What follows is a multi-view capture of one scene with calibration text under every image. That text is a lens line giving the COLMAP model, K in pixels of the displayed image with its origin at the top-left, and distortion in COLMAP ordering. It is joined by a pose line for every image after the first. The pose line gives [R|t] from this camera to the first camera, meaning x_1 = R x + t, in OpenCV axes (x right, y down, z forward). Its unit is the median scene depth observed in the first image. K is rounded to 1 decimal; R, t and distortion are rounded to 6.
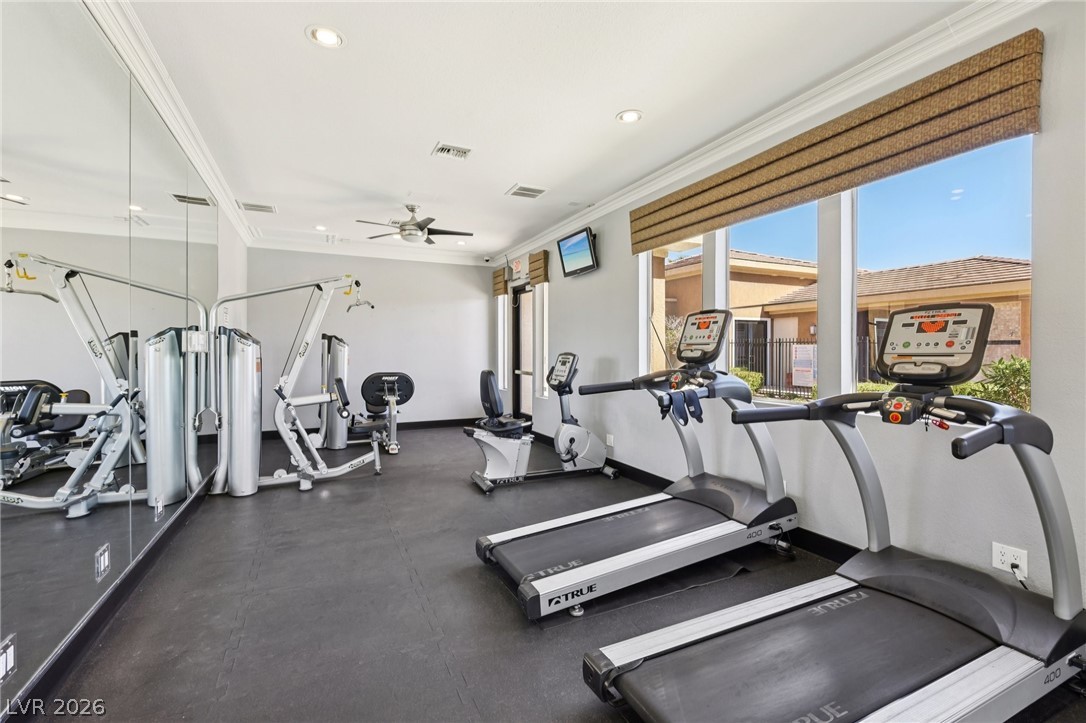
lens RADIAL K [[470.1, 0, 546.3], [0, 470.1, 360.1], [0, 0, 1]] dist [0.003482, -0.001119]
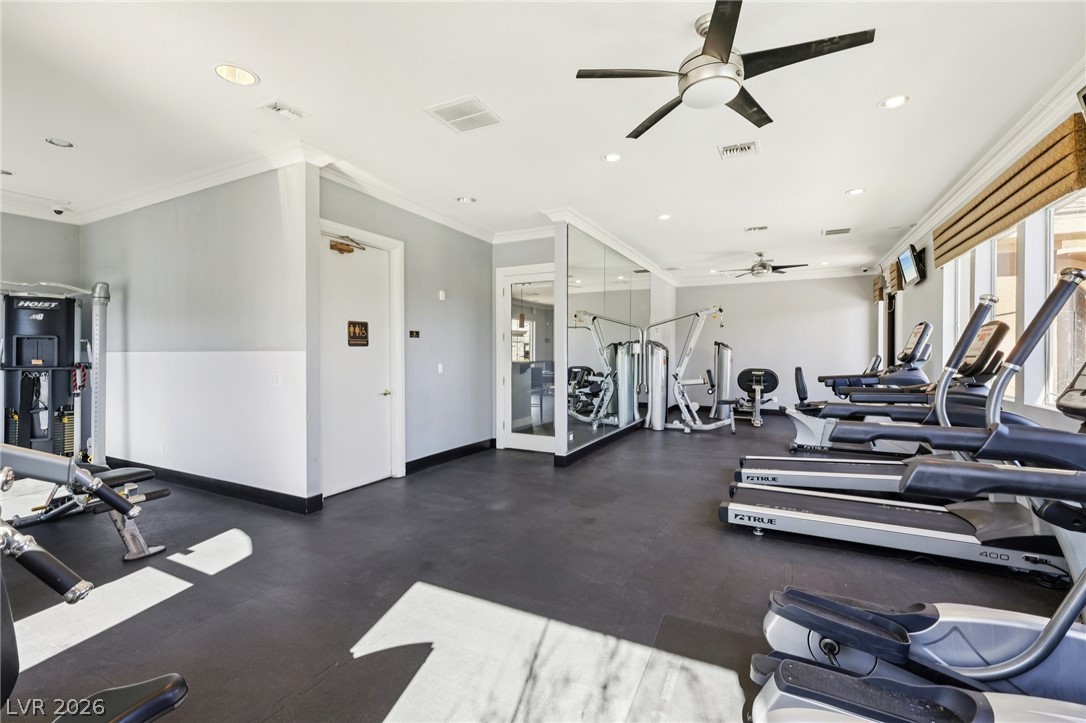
lens RADIAL K [[470.1, 0, 544.6], [0, 470.1, 356.1], [0, 0, 1]] dist [0.003482, -0.001119]
pose [[0.603791, 0.011371, -0.797061, 0.395018], [-0.014056, 0.999895, 0.003617, -0.007307], [0.797018, 0.009020, 0.603888, -0.340879]]
